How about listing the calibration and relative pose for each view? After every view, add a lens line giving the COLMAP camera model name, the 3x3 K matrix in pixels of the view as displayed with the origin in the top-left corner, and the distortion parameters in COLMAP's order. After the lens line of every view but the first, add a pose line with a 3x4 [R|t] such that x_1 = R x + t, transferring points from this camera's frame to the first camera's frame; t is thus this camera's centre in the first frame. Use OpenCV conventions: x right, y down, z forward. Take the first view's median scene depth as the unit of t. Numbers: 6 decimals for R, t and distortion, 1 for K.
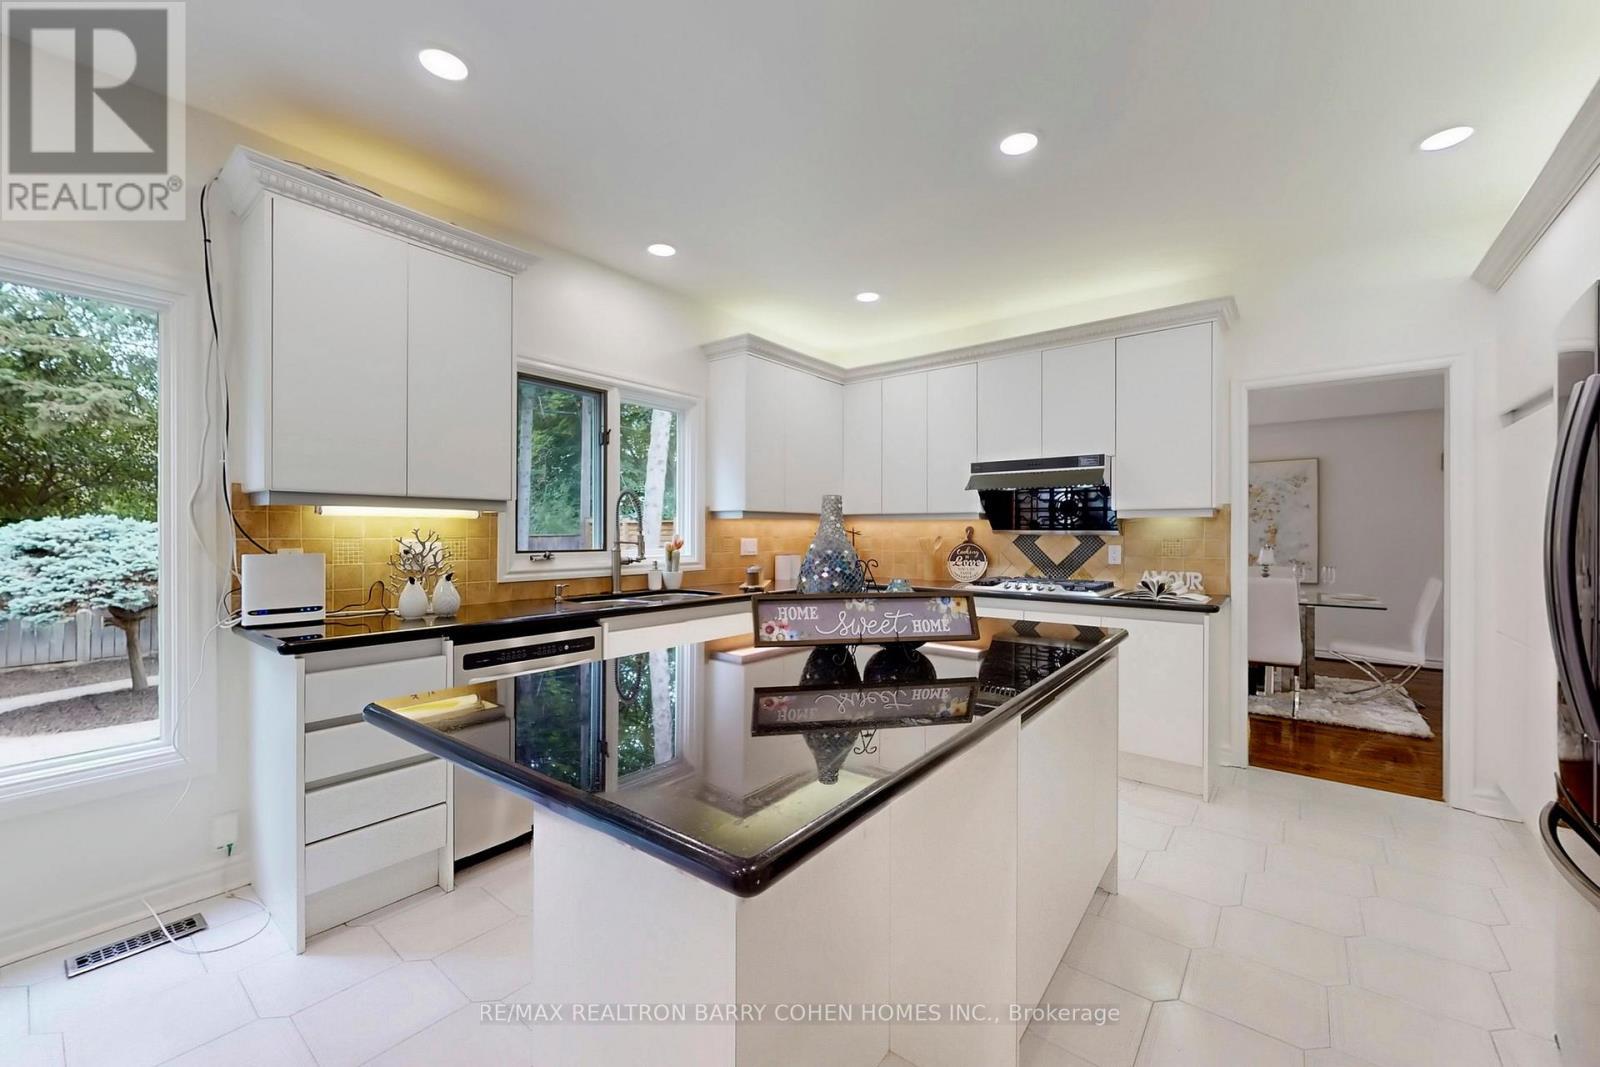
lens RADIAL K [[641.8, 0, 795.6], [0, 641.8, 526.1], [0, 0, 1]] dist [0.001471, -0.000075]
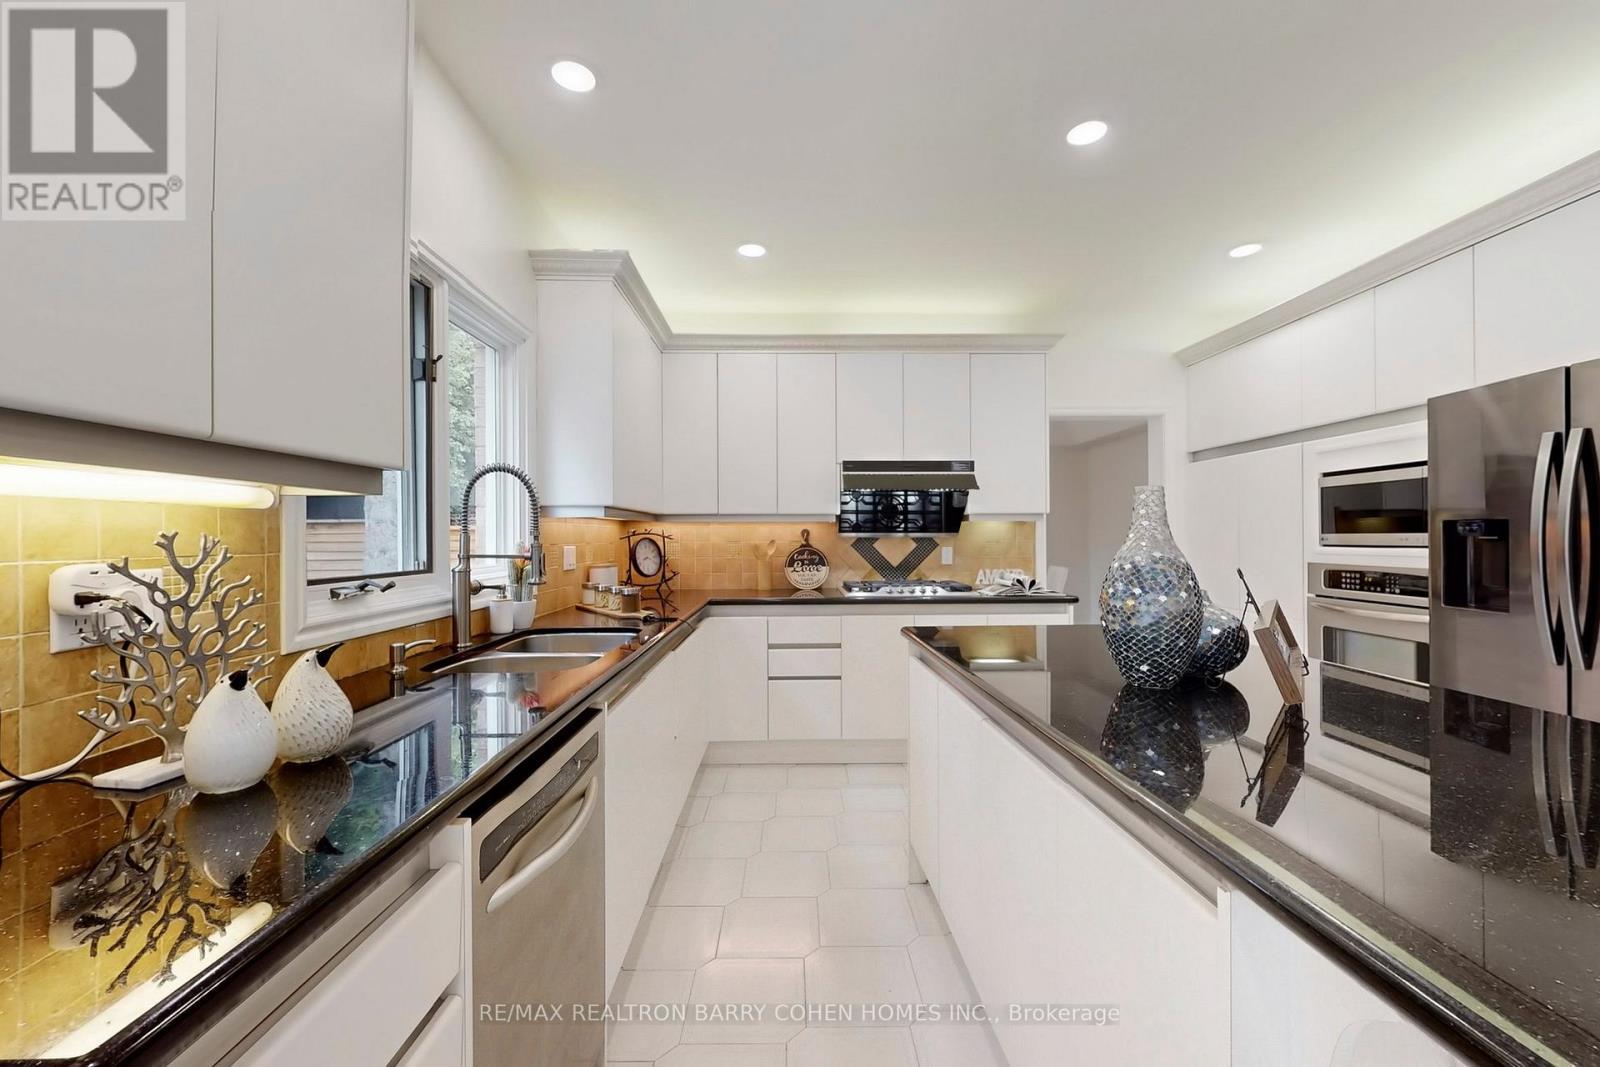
lens RADIAL K [[641.8, 0, 856.0], [0, 641.8, 531.8], [0, 0, 1]] dist [0.001471, -0.000075]
pose [[0.763293, -0.002284, 0.646048, -0.318360], [-0.000356, 0.999992, 0.003956, 0.001037], [-0.646052, -0.003250, 0.763286, 0.286003]]
